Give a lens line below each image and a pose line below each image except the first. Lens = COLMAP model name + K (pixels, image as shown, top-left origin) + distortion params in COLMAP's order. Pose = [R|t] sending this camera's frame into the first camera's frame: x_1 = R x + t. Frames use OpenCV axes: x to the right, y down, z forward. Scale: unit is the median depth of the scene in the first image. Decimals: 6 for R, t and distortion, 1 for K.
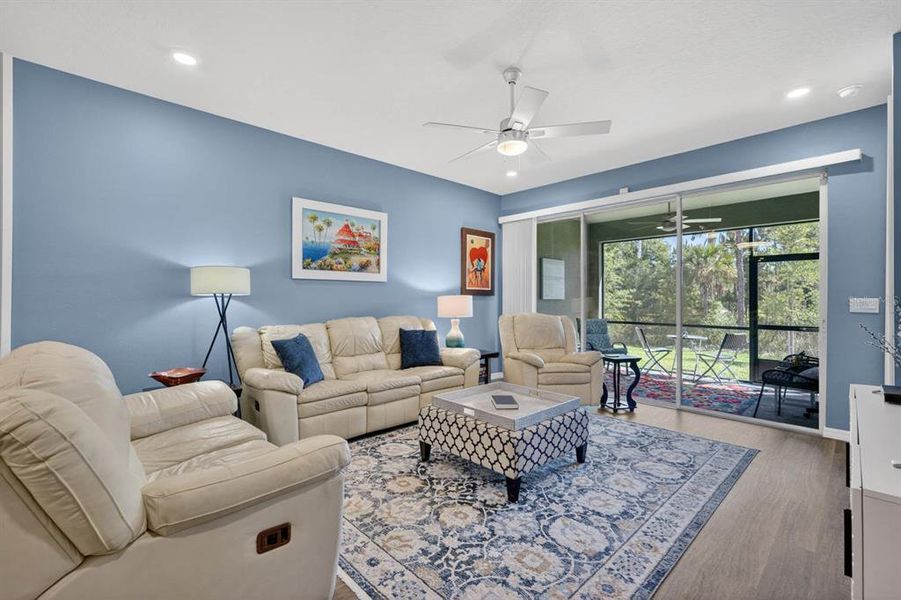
lens RADIAL K [[393.7, 0, 448.1], [0, 393.7, 299.0], [0, 0, 1]] dist [-0.010504, 0.000263]
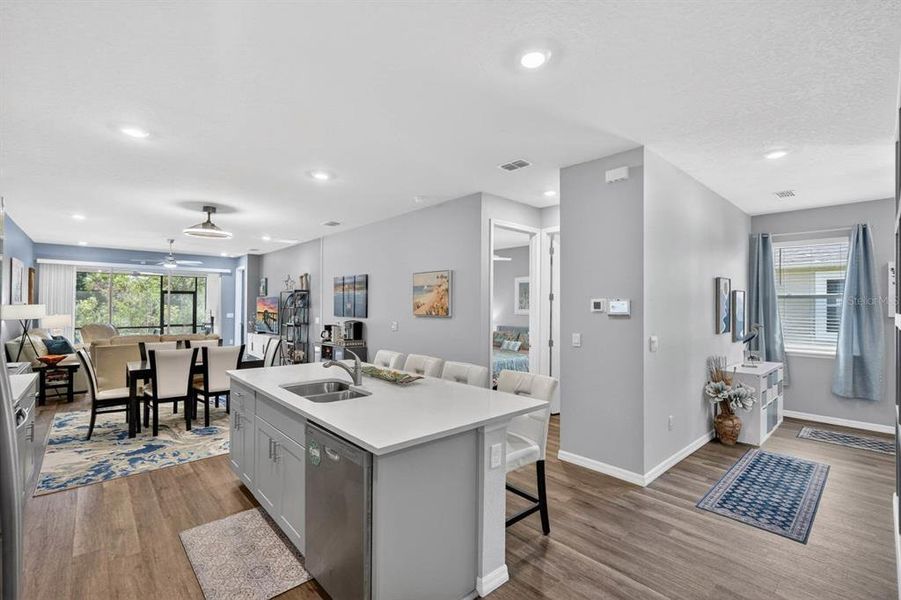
lens RADIAL K [[399.6, 0, 445.8], [0, 399.6, 303.1], [0, 0, 1]] dist [-0.002350, 0.000826]
pose [[0.031732, 0.004259, 0.999487, -2.118882], [-0.006583, 0.999970, -0.004052, -0.079820], [-0.999475, -0.006451, 0.031759, -0.889631]]
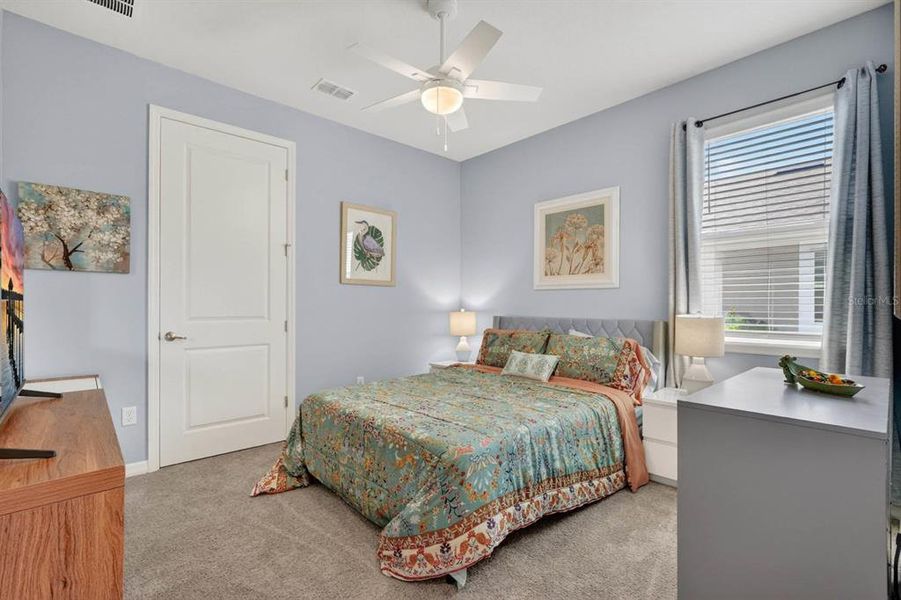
lens RADIAL K [[396.0, 0, 450.5], [0, 396.0, 300.0], [0, 0, 1]] dist [-0.001206, 0.000720]
pose [[0.011489, 0.011795, 0.999864, -0.719532], [-0.003572, 0.999925, -0.011755, 0.016654], [-0.999928, -0.003437, 0.011531, -1.024886]]
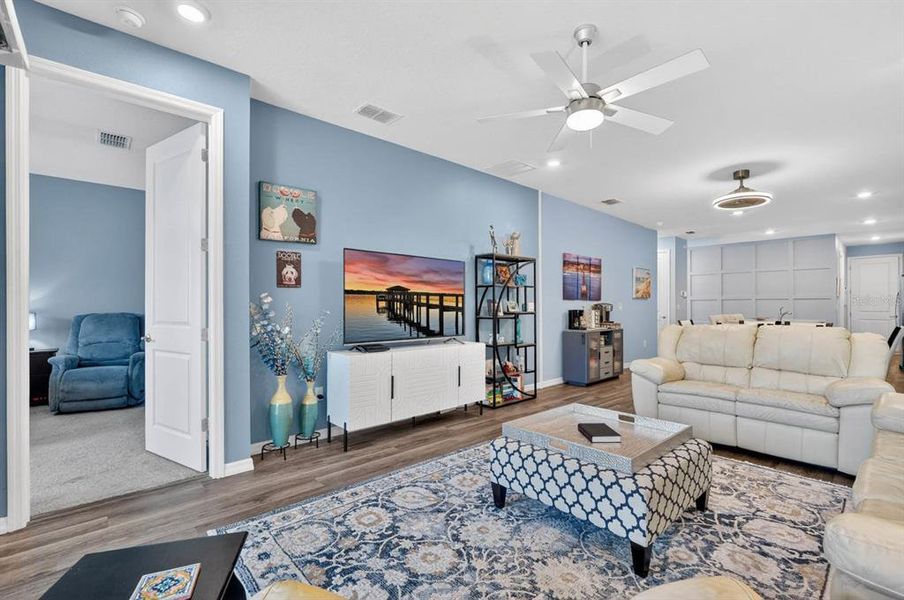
lens RADIAL K [[405.2, 0, 452.0], [0, 405.2, 300.0], [0, 0, 1]] dist [-0.001531, 0.000115]
pose [[-0.999845, -0.004100, 0.017132, 0.336085], [-0.004359, 0.999876, -0.015100, 0.011751], [-0.017068, -0.015172, -0.999739, 1.449229]]
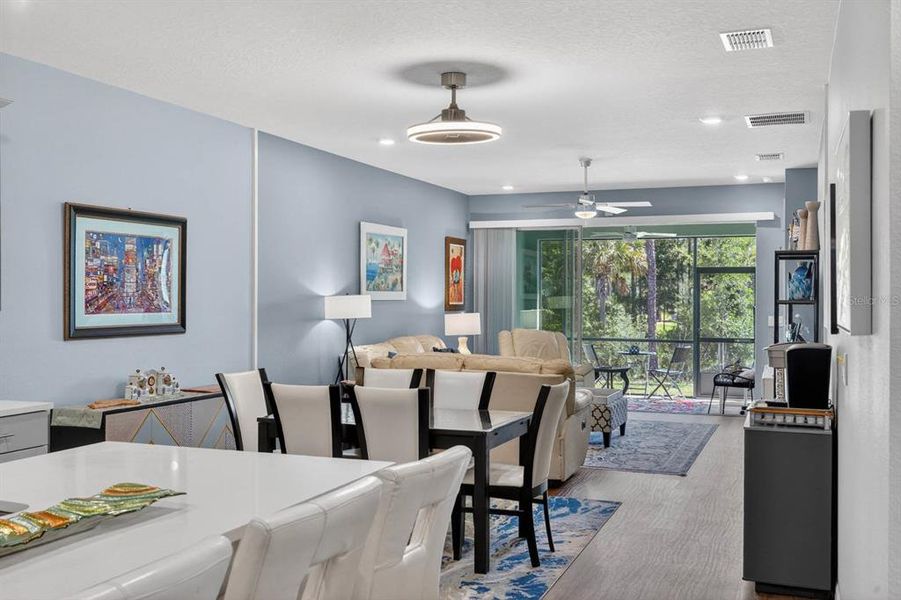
lens RADIAL K [[900.1, 0, 450.5], [0, 900.1, 300.0], [0, 0, 1]] dist [0.000191, -0.001661]
pose [[0.902626, -0.002299, 0.430419, -1.286373], [0.000016, 0.999986, 0.005308, -0.069598], [-0.430425, -0.004784, 0.902614, -1.320054]]
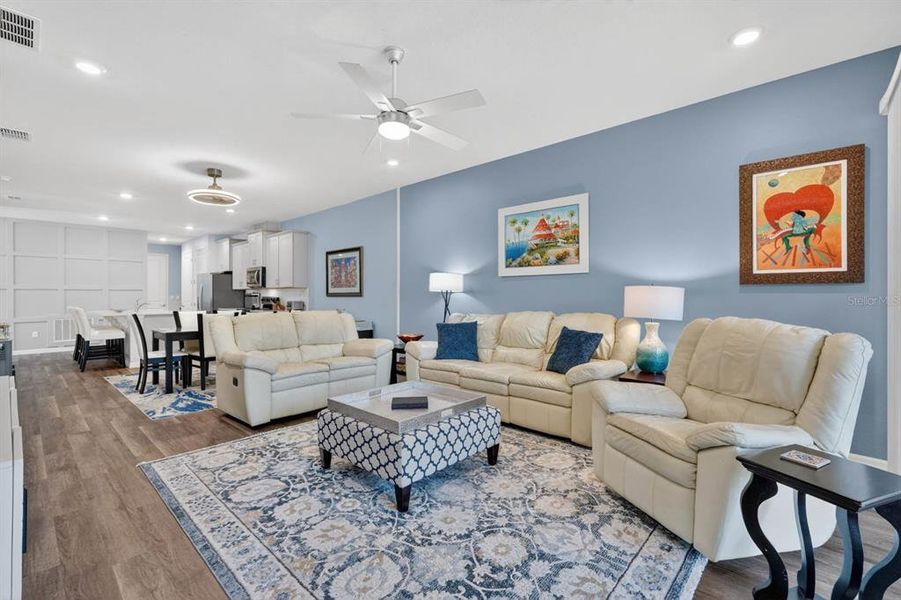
lens RADIAL K [[397.8, 0, 461.2], [0, 397.8, 299.1], [0, 0, 1]] dist [-0.010578, 0.000510]
pose [[0.087150, 0.004728, -0.996184, 0.868448], [0.002860, 0.999983, 0.004997, 0.010802], [0.996191, -0.003285, 0.087135, 0.833359]]
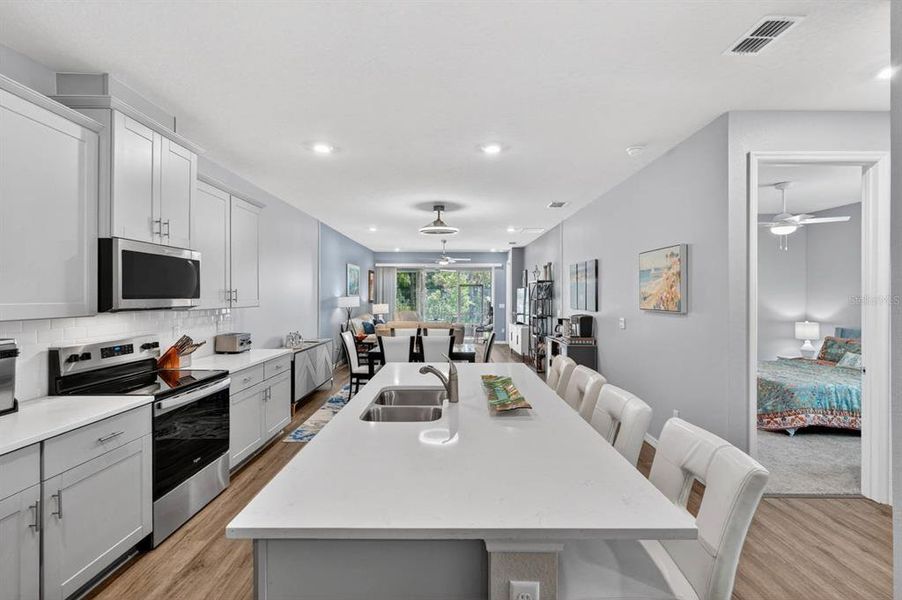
lens RADIAL K [[396.8, 0, 451.9], [0, 396.8, 296.4], [0, 0, 1]] dist [-0.006268, 0.000736]
pose [[0.685264, -0.003457, 0.728287, -1.779869], [-0.000115, 0.999988, 0.004854, -0.081923], [-0.728295, -0.003410, 0.685256, -1.098156]]
